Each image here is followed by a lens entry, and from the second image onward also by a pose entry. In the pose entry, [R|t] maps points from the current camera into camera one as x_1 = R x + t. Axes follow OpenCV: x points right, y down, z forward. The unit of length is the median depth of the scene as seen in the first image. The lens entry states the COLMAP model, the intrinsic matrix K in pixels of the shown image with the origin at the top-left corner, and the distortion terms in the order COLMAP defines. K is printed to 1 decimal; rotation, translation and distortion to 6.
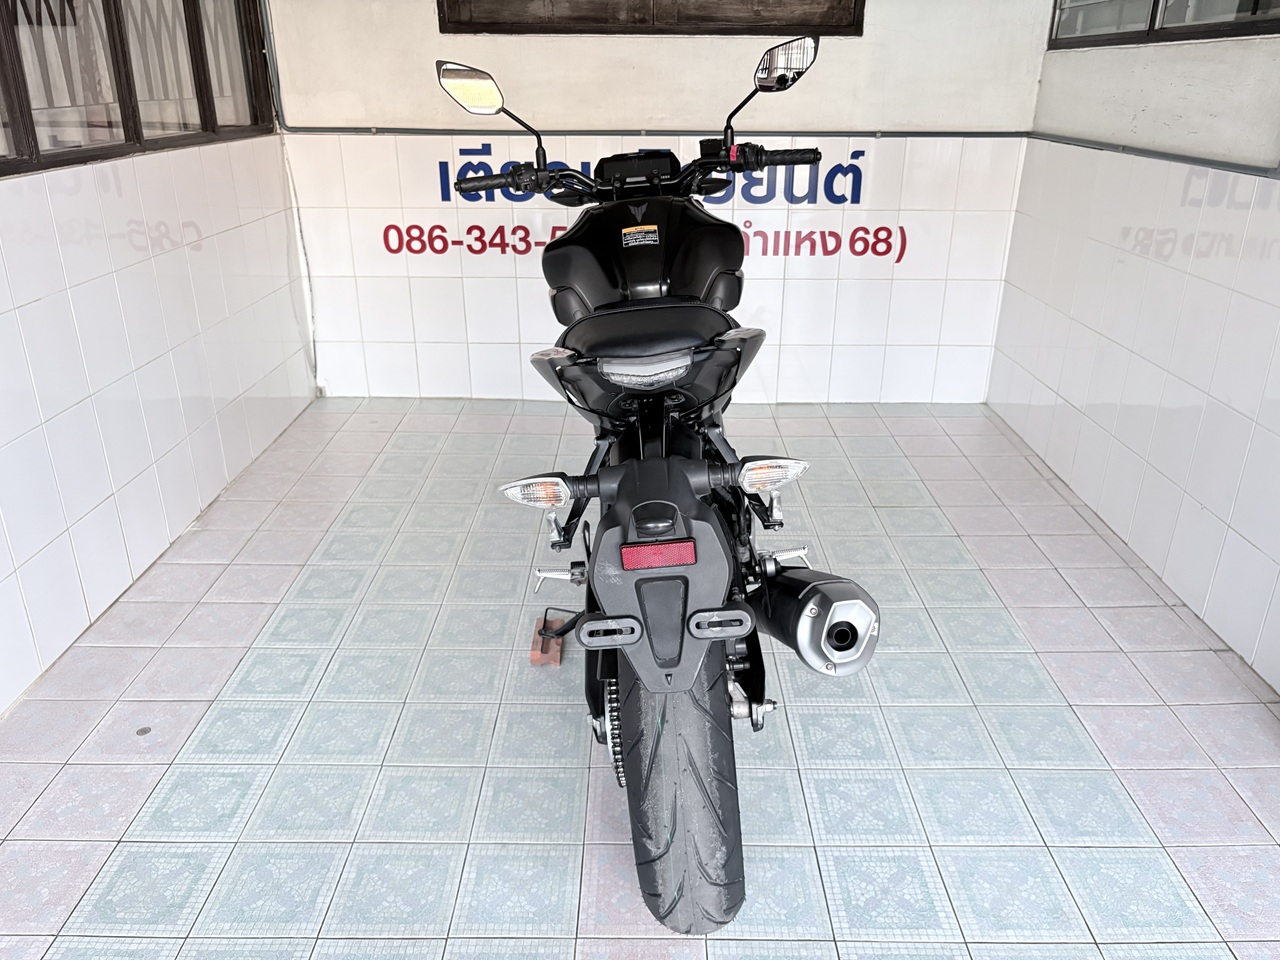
lens RADIAL K [[1023.9, 0, 645.8], [0, 1023.9, 506.8], [0, 0, 1]] dist [0.040445, -0.046402]
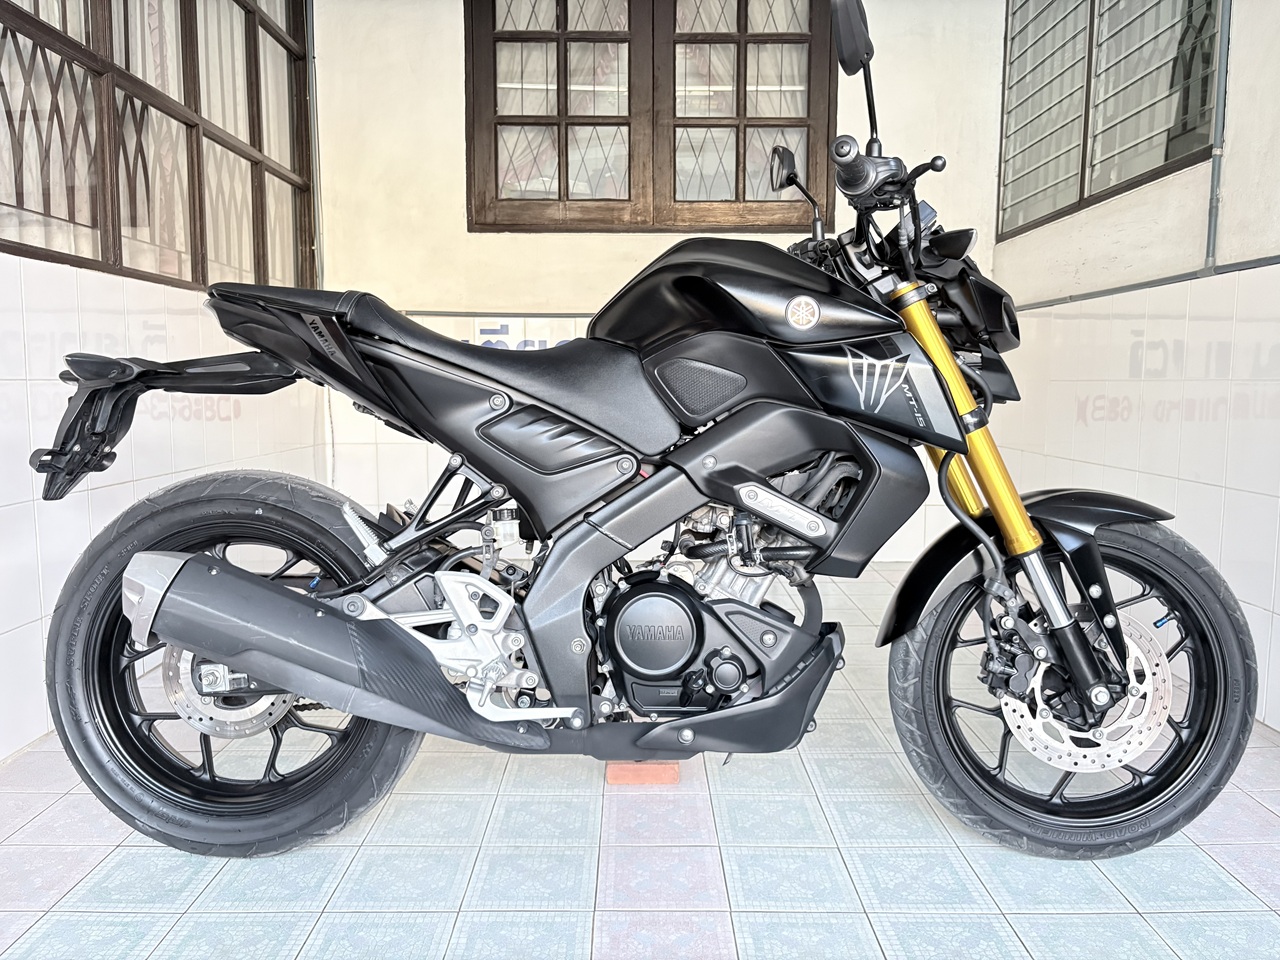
lens RADIAL K [[1023.9, 0, 645.1], [0, 1023.9, 480.7], [0, 0, 1]] dist [0.040445, -0.046402]
pose [[0.999958, -0.005575, 0.007227, -0.017064], [0.007486, 0.953986, -0.299758, 0.219730], [-0.005223, 0.299799, 0.953988, -0.019230]]
